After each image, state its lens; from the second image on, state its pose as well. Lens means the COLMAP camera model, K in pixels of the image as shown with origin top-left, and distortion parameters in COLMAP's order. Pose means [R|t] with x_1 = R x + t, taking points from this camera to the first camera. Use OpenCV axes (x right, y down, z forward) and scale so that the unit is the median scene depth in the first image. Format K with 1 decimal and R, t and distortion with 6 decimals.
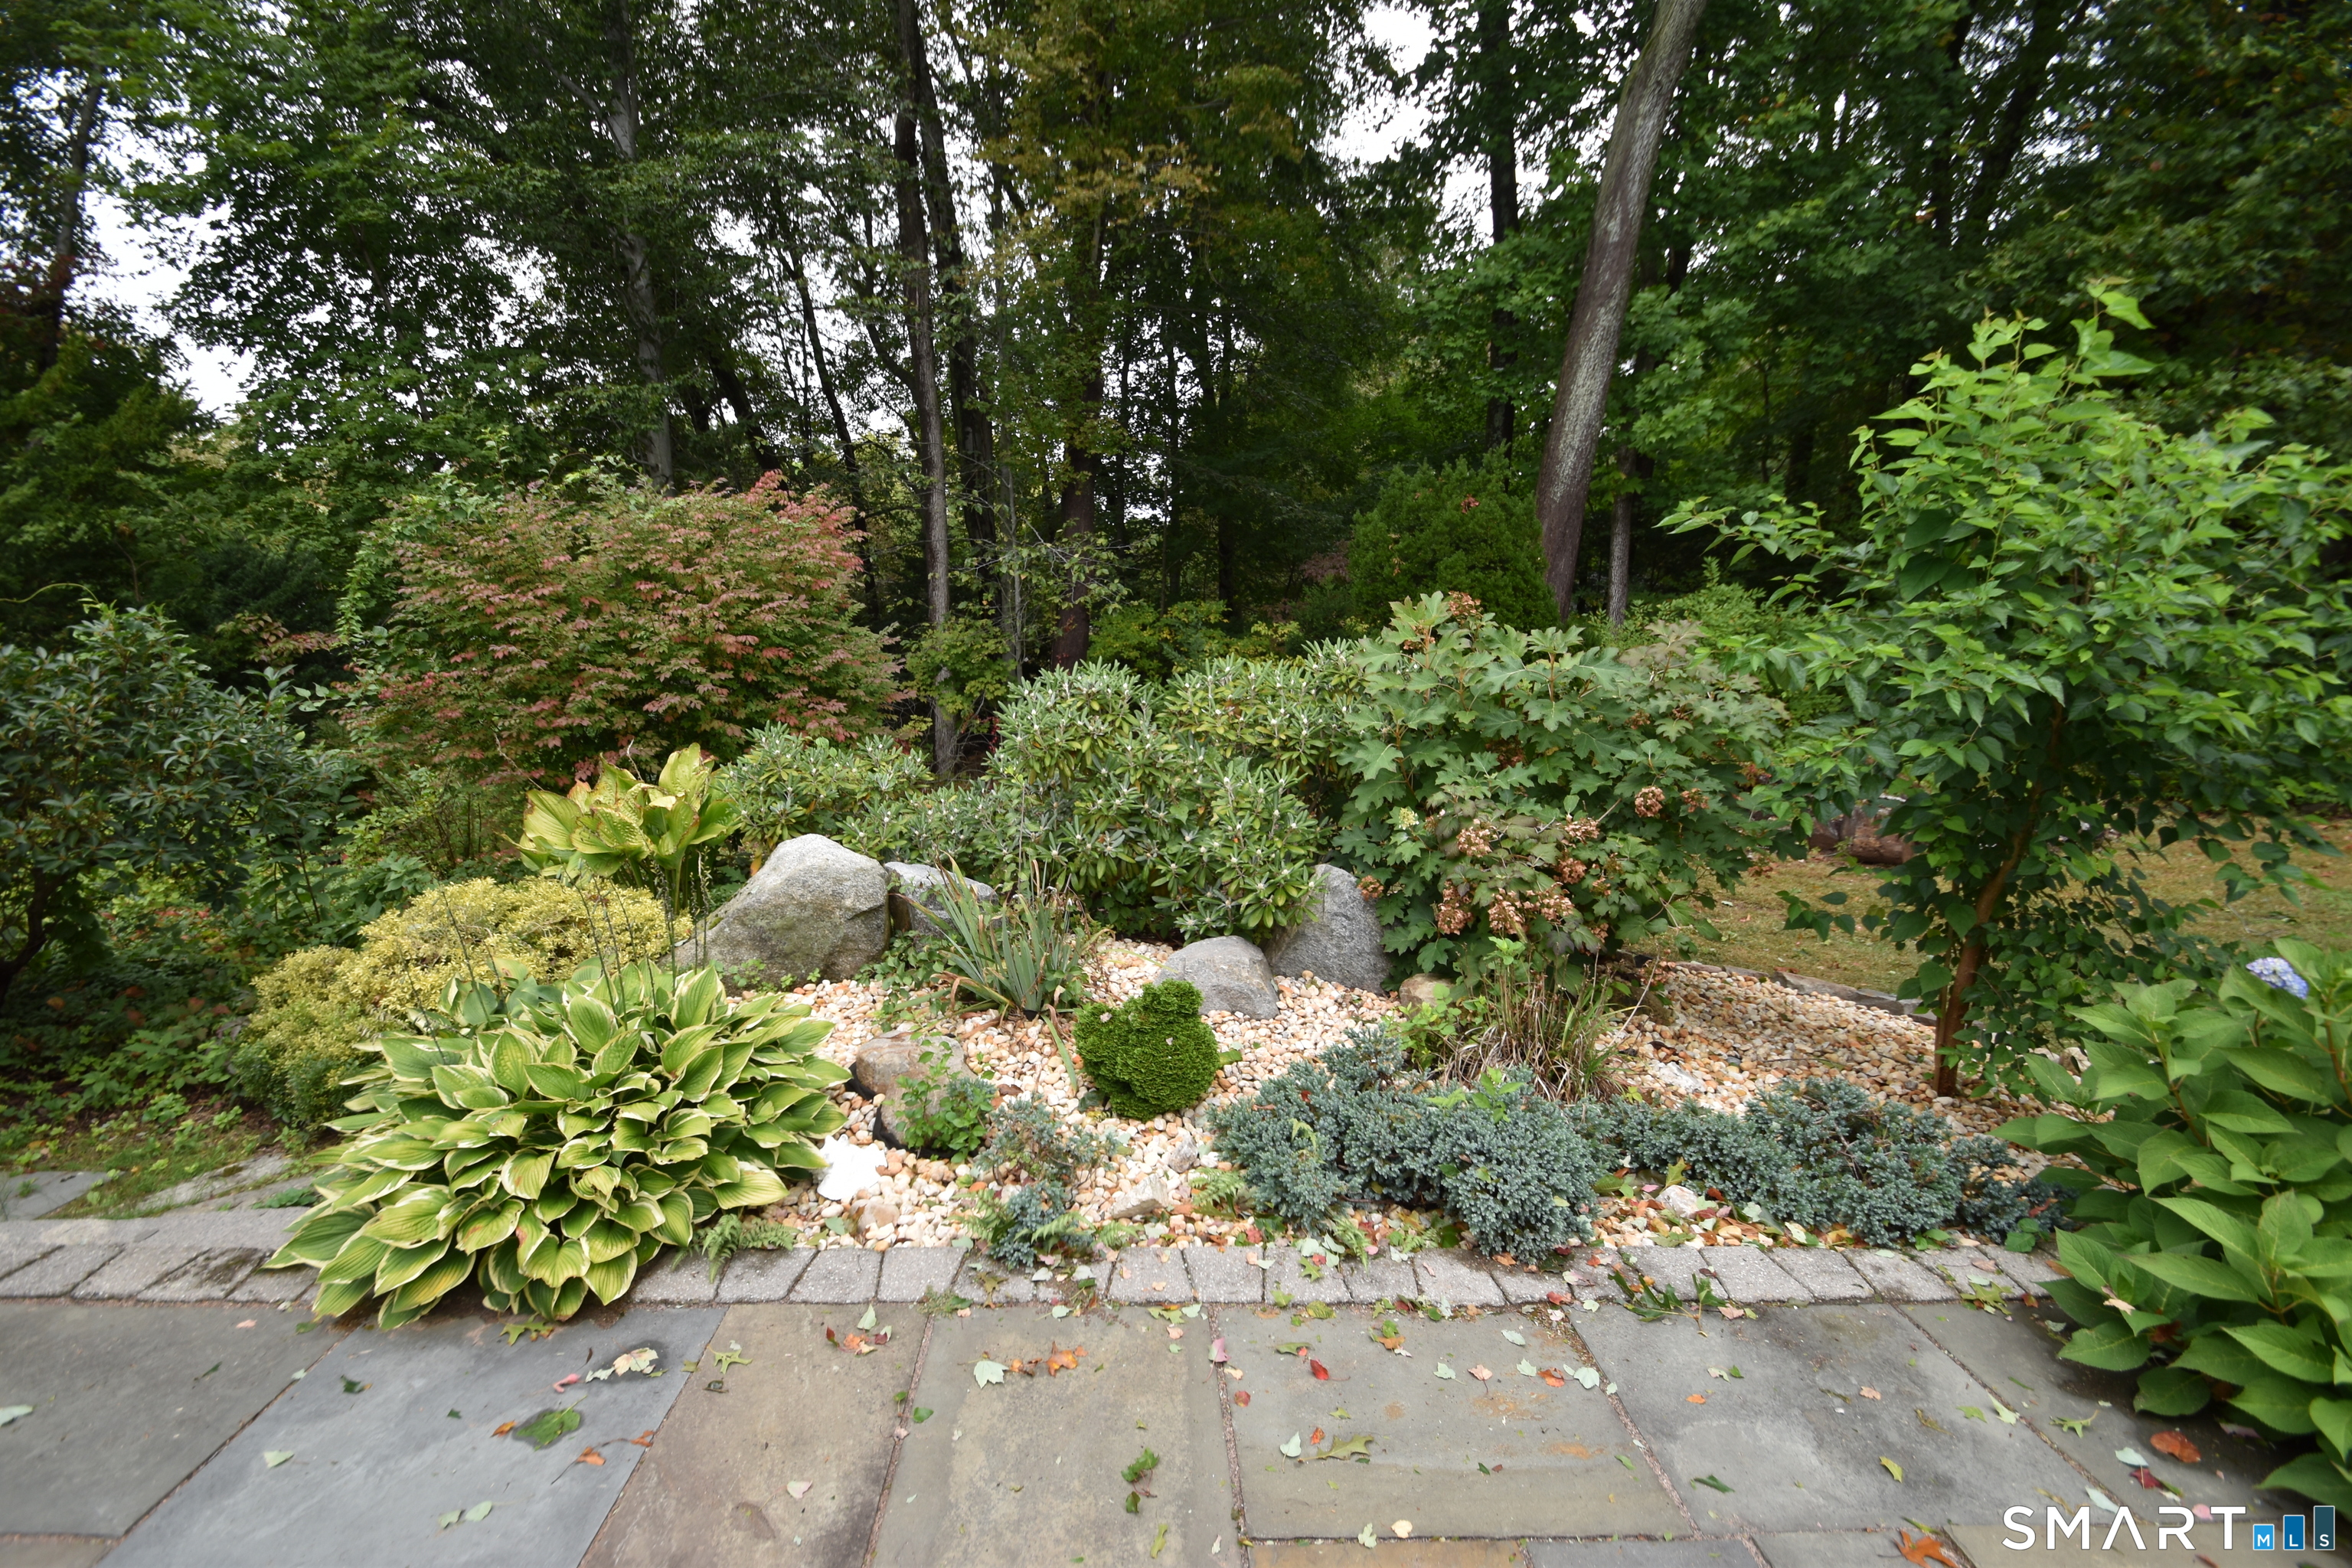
lens RADIAL K [[1034.1, 0, 1148.9], [0, 1034.1, 817.7], [0, 0, 1]] dist [0.012857, -0.015132]
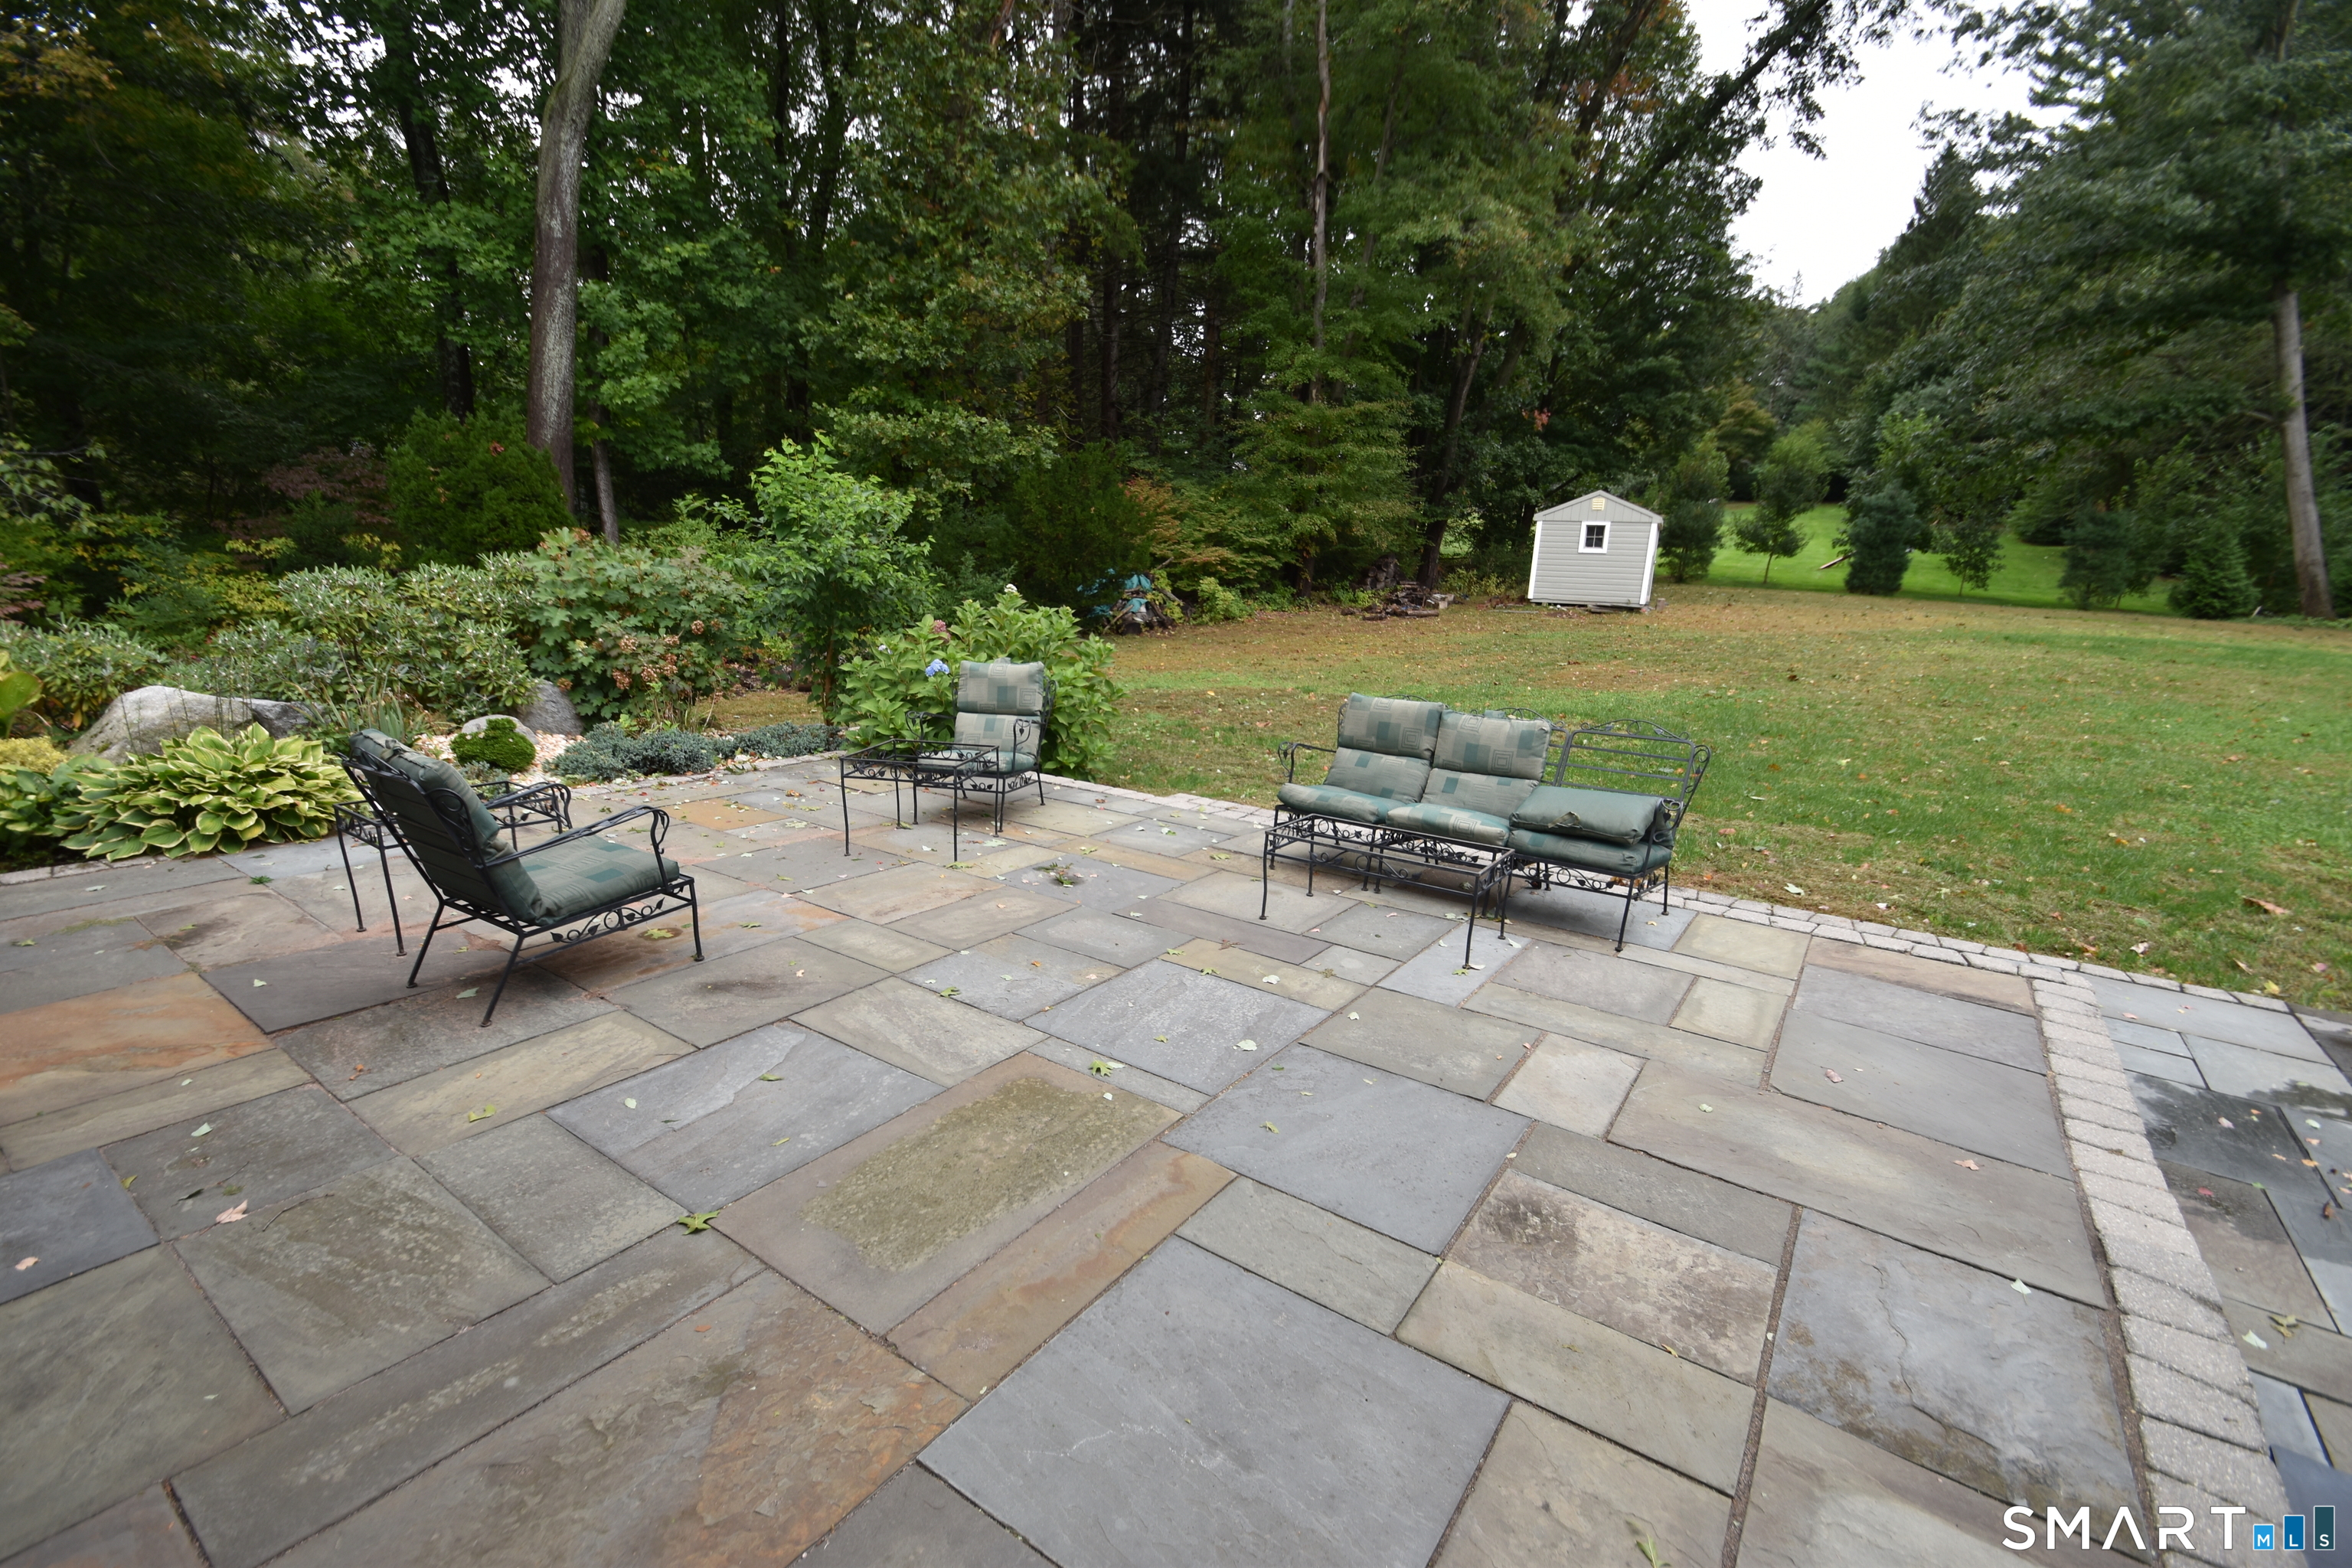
lens RADIAL K [[1034.1, 0, 1148.9], [0, 1034.1, 817.7], [0, 0, 1]] dist [0.012857, -0.015132]
pose [[0.613739, -0.184445, 0.767662, -0.673238], [0.128044, 0.982709, 0.133744, 0.200730], [-0.779056, 0.016210, 0.626744, -1.093714]]
